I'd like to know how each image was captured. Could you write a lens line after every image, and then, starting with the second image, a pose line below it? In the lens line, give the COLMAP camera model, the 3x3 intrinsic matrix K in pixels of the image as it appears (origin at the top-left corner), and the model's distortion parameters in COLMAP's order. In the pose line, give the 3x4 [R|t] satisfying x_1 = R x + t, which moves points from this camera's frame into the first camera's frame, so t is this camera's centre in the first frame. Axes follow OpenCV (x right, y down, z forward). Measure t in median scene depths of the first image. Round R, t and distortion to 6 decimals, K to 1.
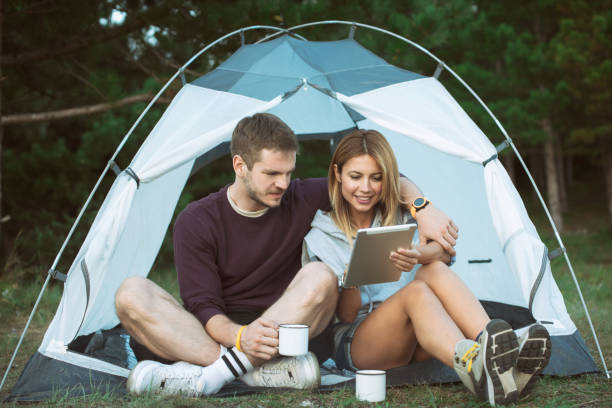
lens RADIAL K [[935.4, 0, 307.3], [0, 935.4, 218.1], [0, 0, 1]] dist [-0.033129, 0.000000]
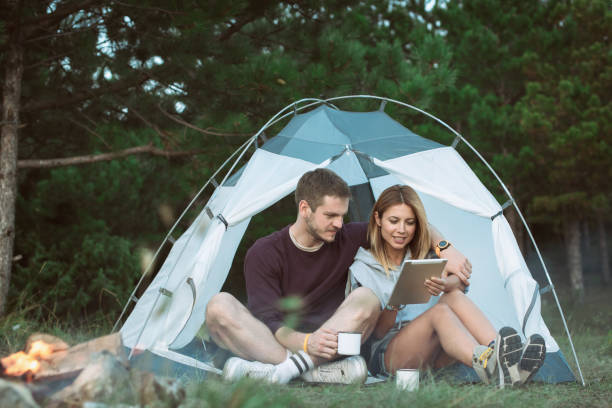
lens RADIAL K [[1071.0, 0, 339.9], [0, 1071.0, 221.2], [0, 0, 1]] dist [-0.112362, 0.000000]
pose [[0.995627, 0.041808, 0.083544, -0.142866], [-0.036389, 0.997198, -0.065367, 0.051587], [-0.086043, 0.062041, 0.994358, -0.438273]]
